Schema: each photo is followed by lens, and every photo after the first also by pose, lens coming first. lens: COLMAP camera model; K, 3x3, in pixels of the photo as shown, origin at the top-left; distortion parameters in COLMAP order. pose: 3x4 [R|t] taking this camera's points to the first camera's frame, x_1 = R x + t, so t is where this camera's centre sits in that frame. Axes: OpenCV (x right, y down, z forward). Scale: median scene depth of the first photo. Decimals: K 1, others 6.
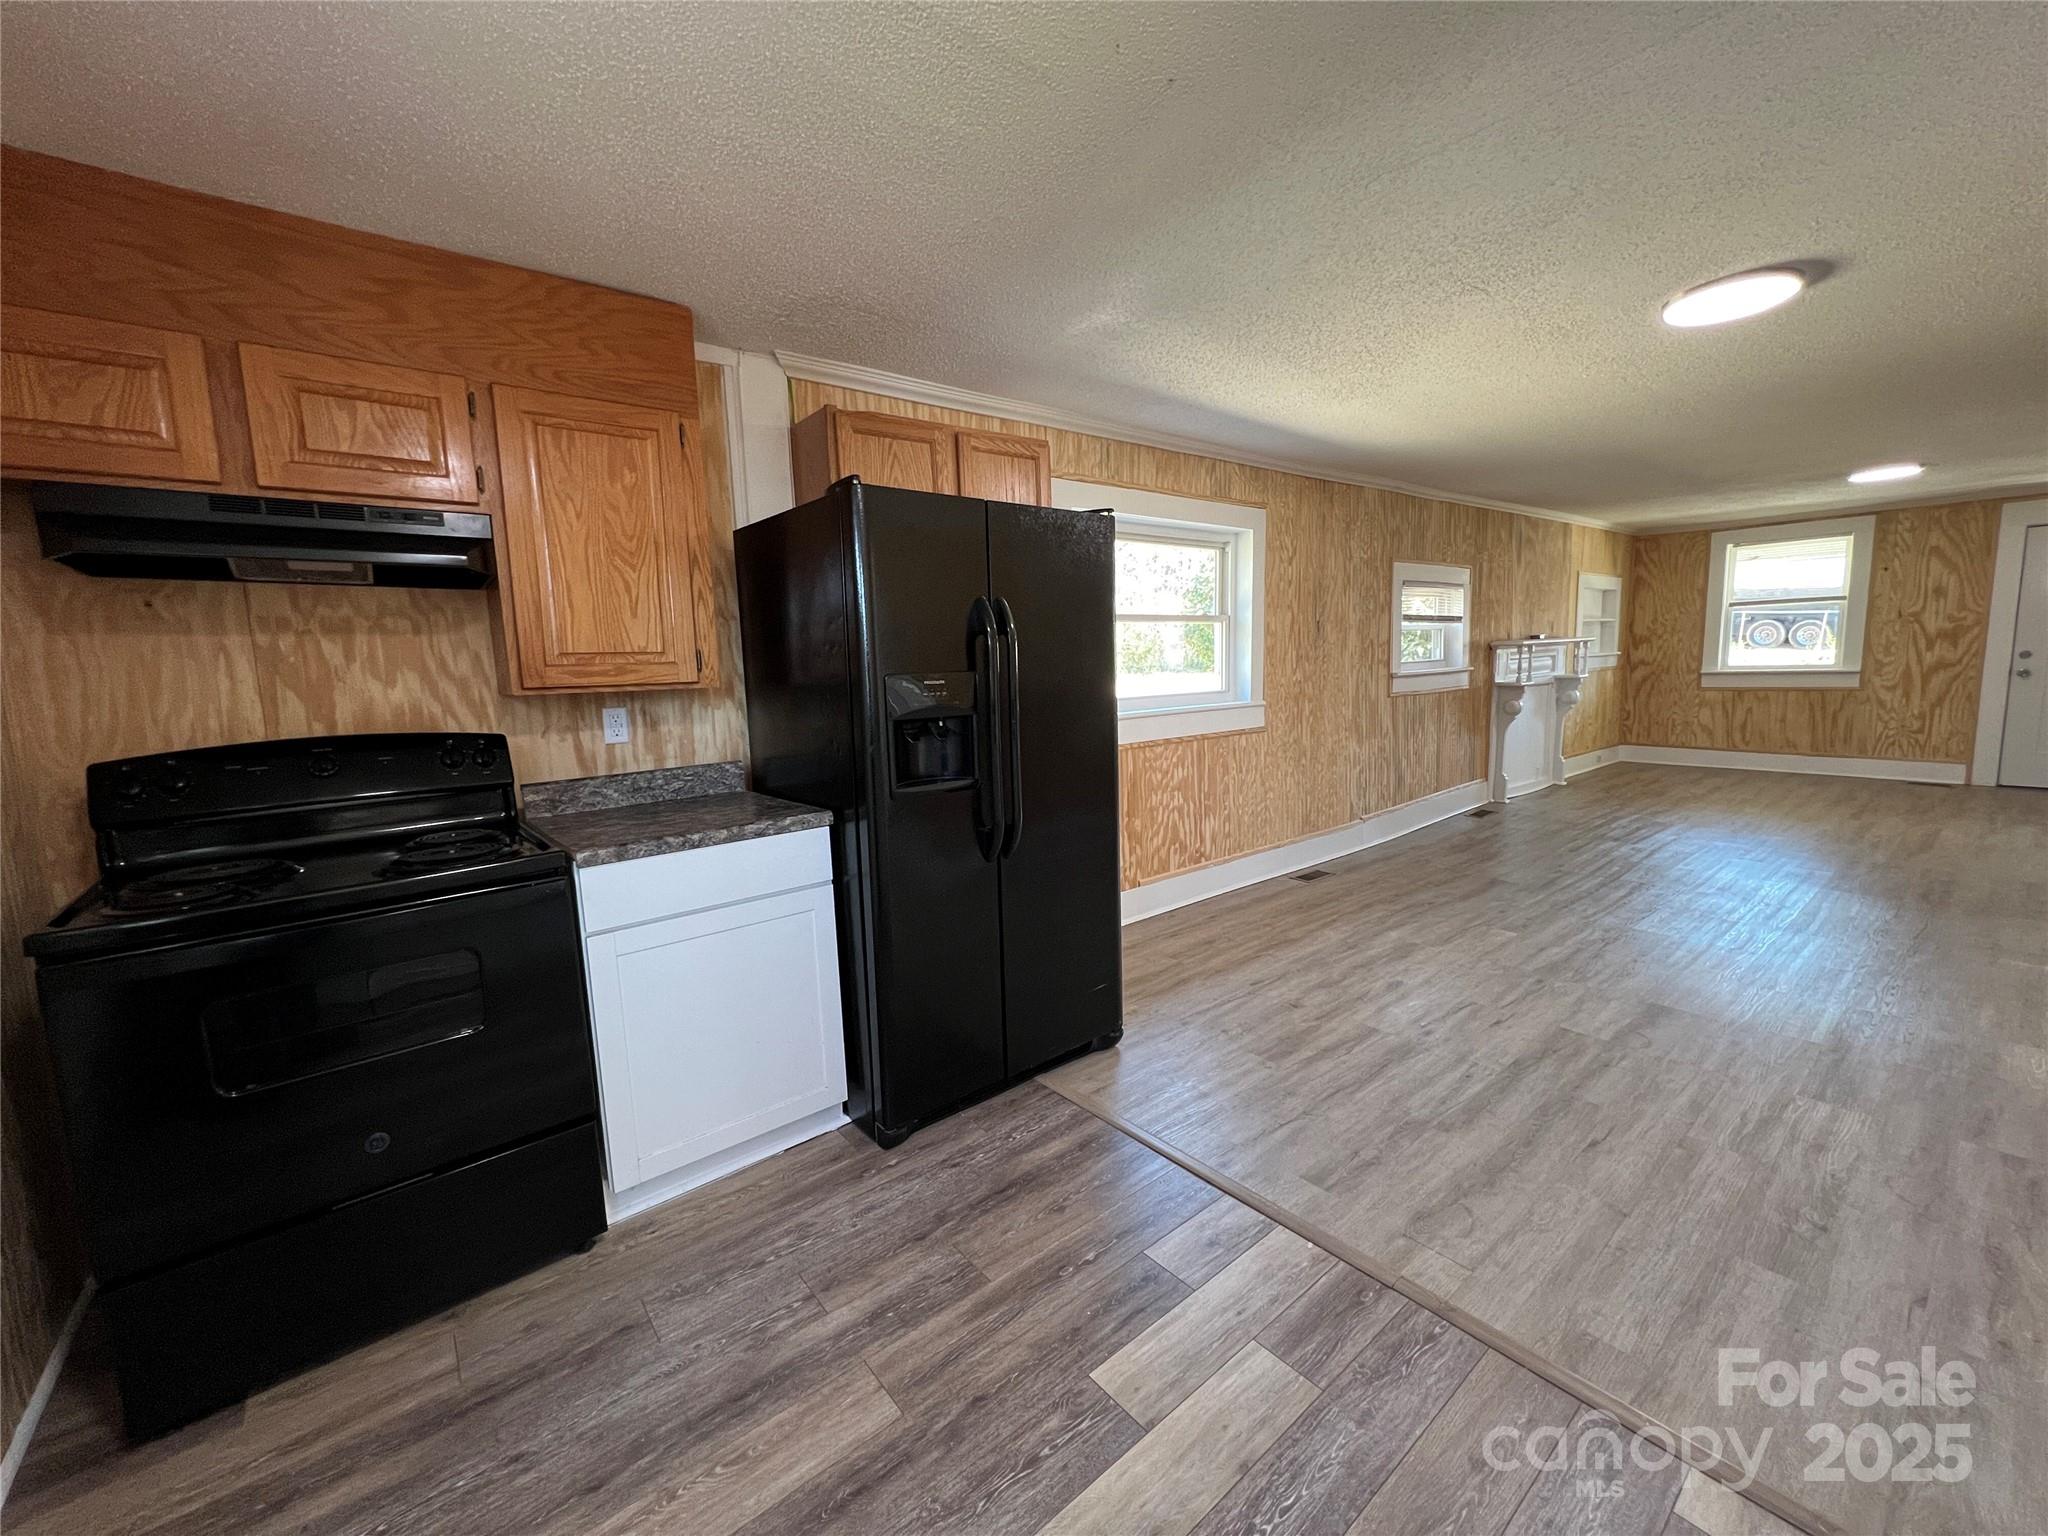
lens RADIAL K [[816.5, 0, 1026.9], [0, 816.5, 766.4], [0, 0, 1]] dist [-0.003994, 0.001073]
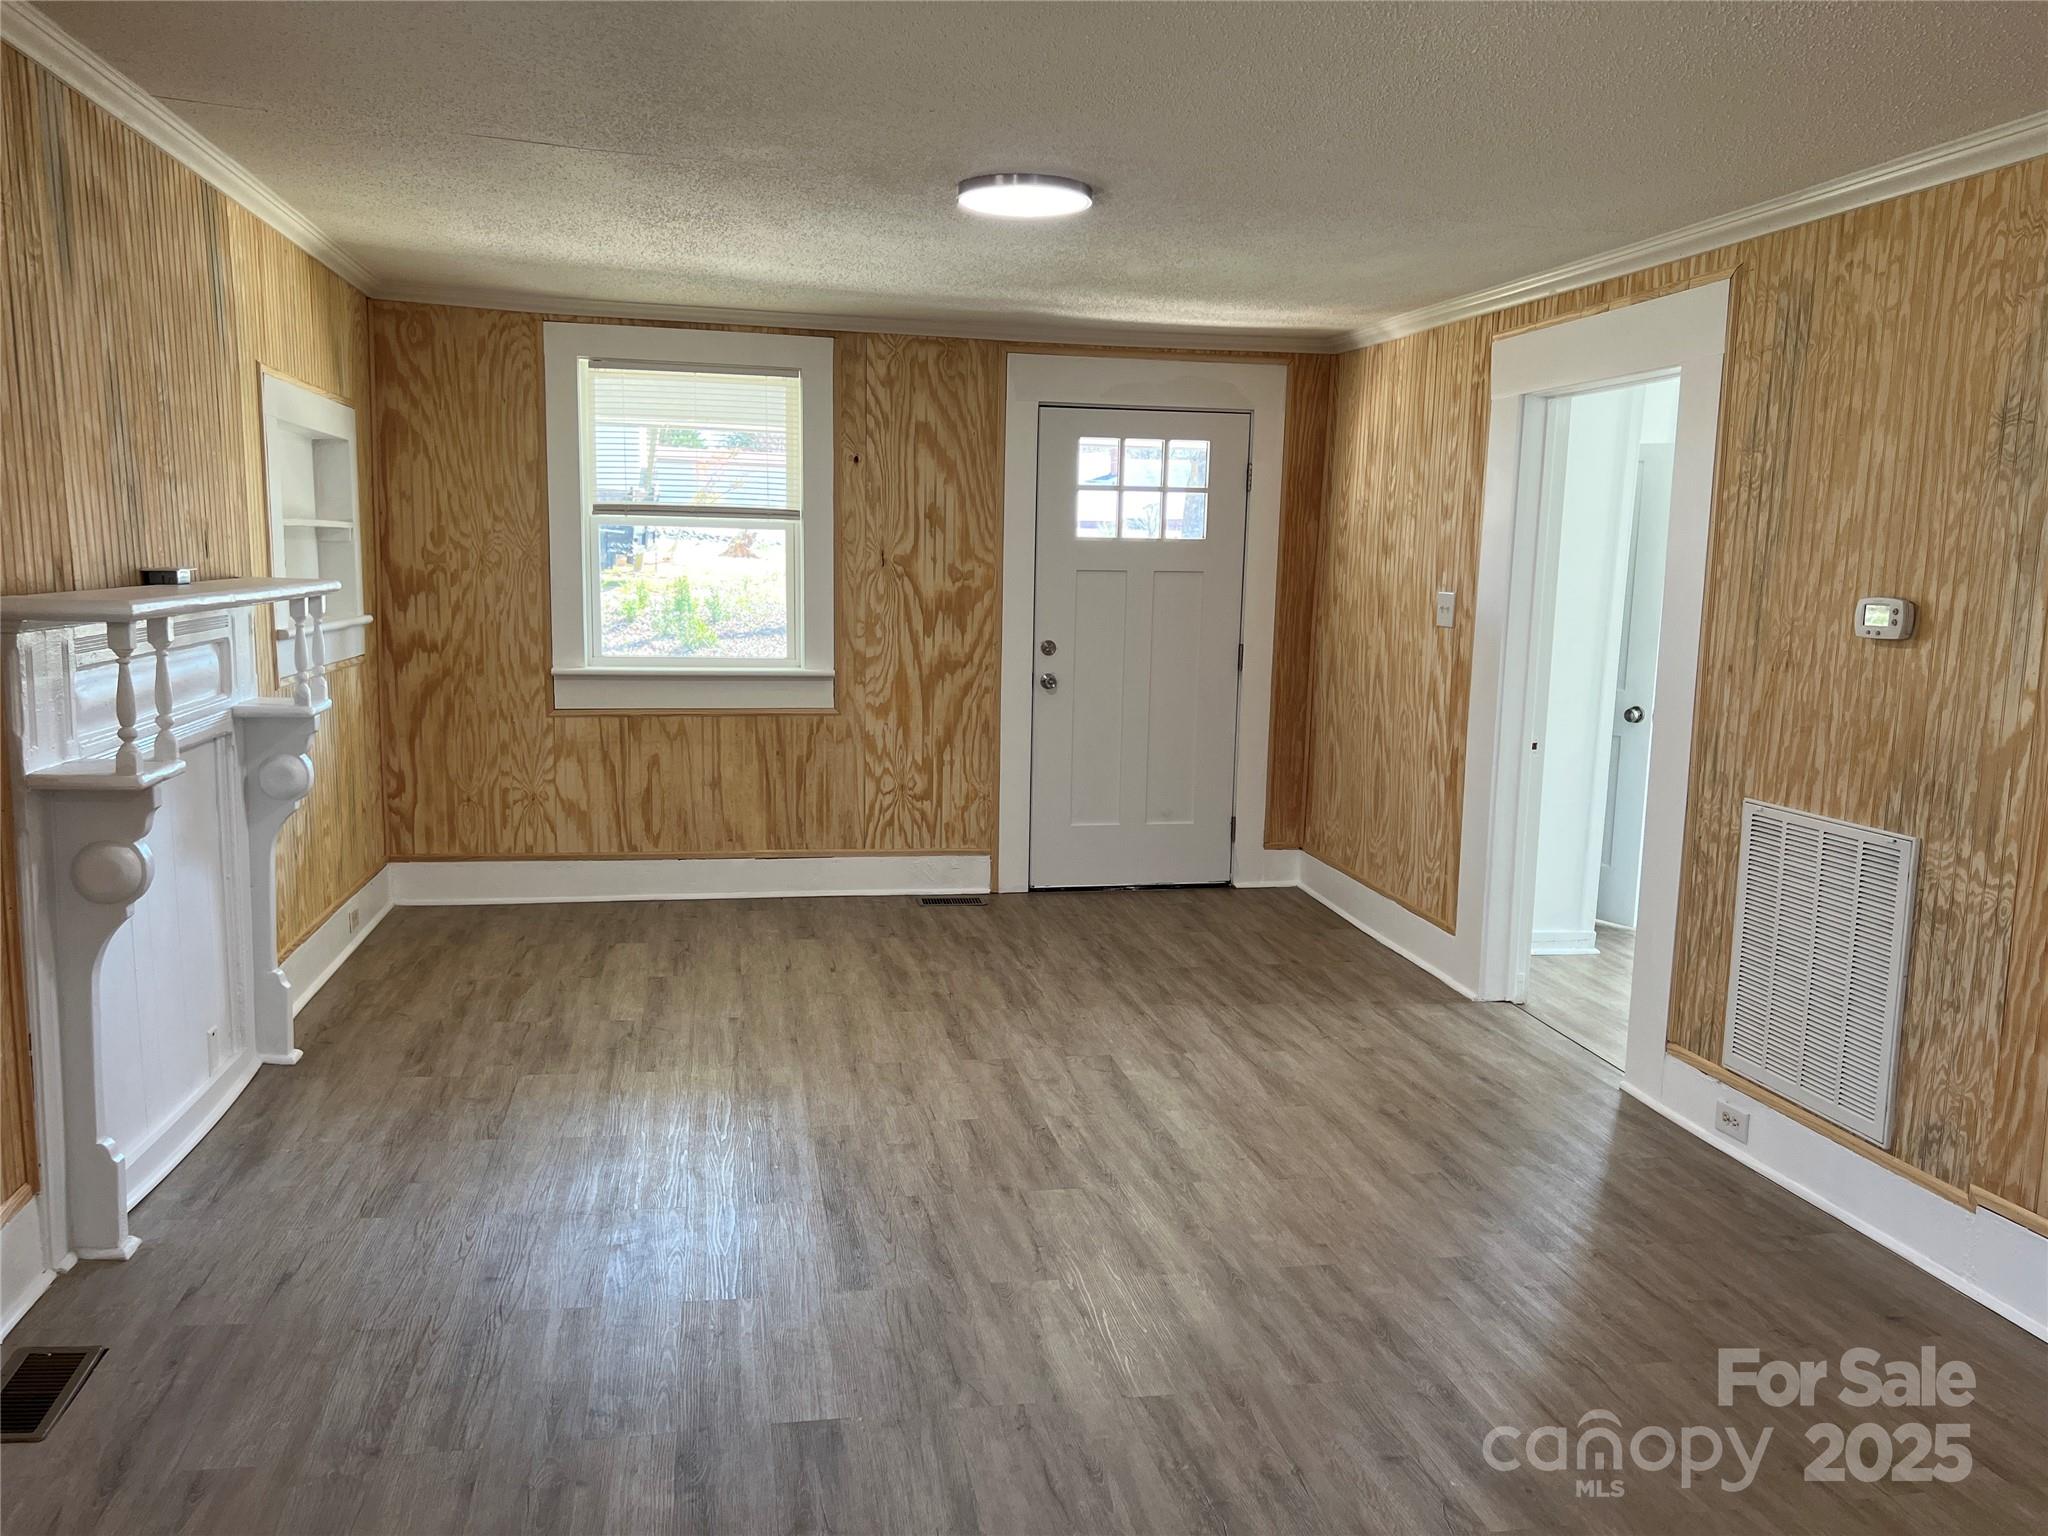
lens RADIAL K [[1532.7, 0, 1014.1], [0, 1532.7, 784.7], [0, 0, 1]] dist [0.092427, -0.109213]
pose [[0.464619, -0.082788, 0.881632, 0.381932], [0.079378, 0.995506, 0.051649, -0.122182], [-0.881946, 0.045986, 0.469103, 0.662701]]
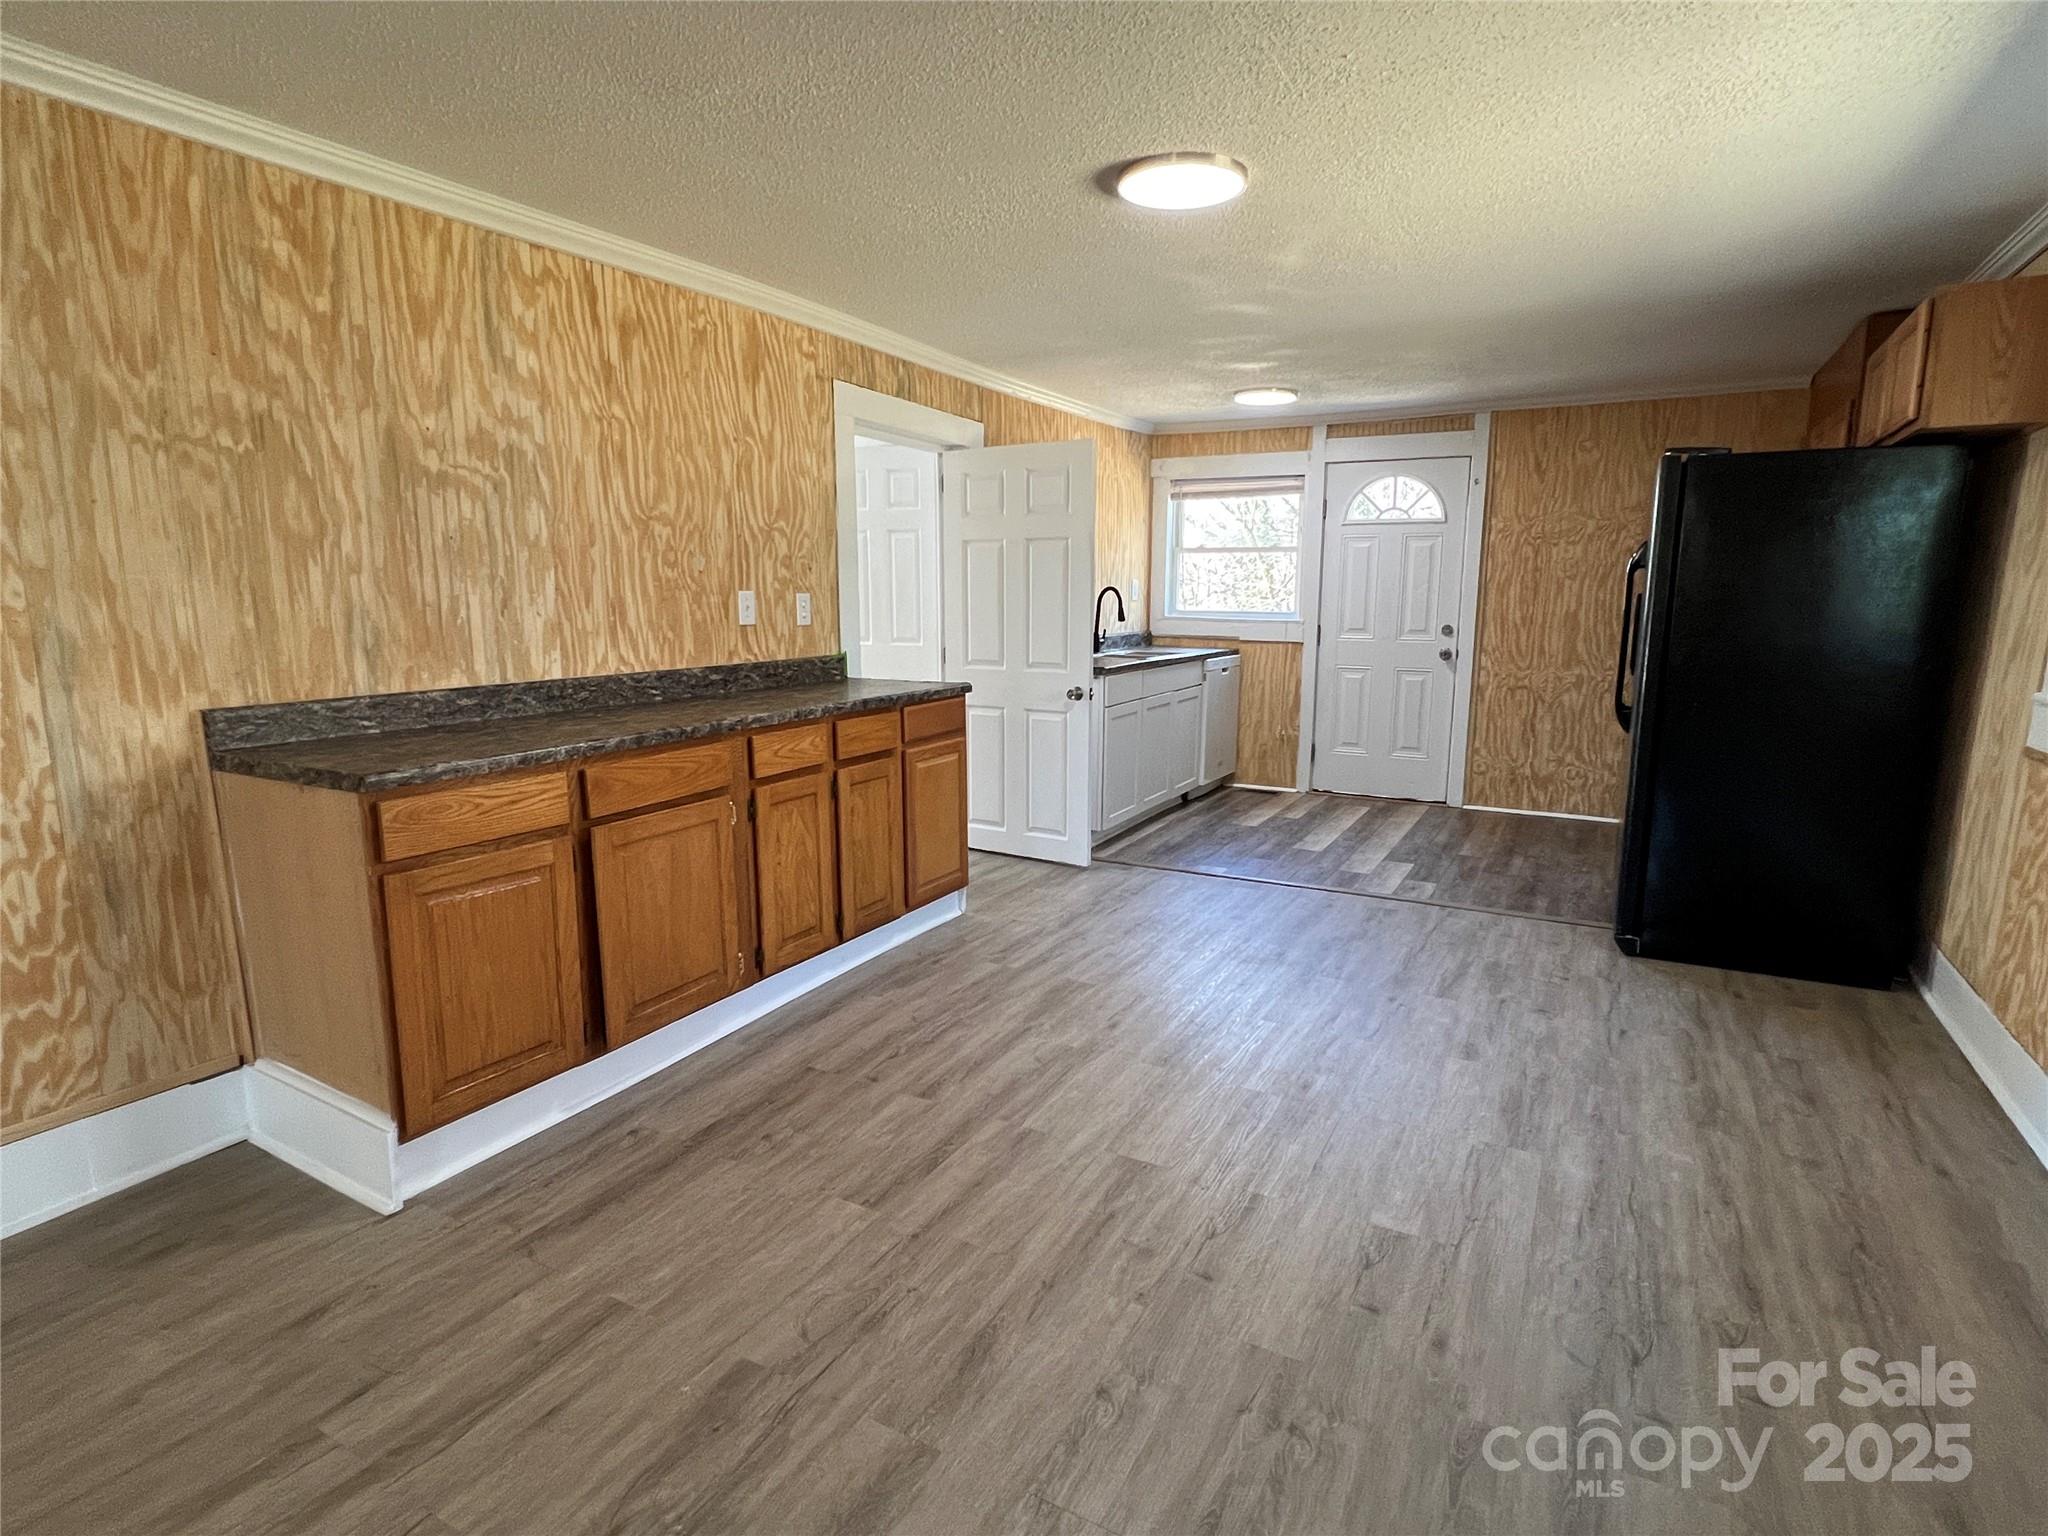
lens RADIAL K [[1060.9, 0, 1028.7], [0, 1060.9, 772.7], [0, 0, 1]] dist [-0.001998, -0.000376]
pose [[-0.926006, 0.095561, -0.365212, 0.684484], [-0.020949, 0.952931, 0.302461, -0.149186], [0.376926, 0.287732, -0.880419, 0.969600]]
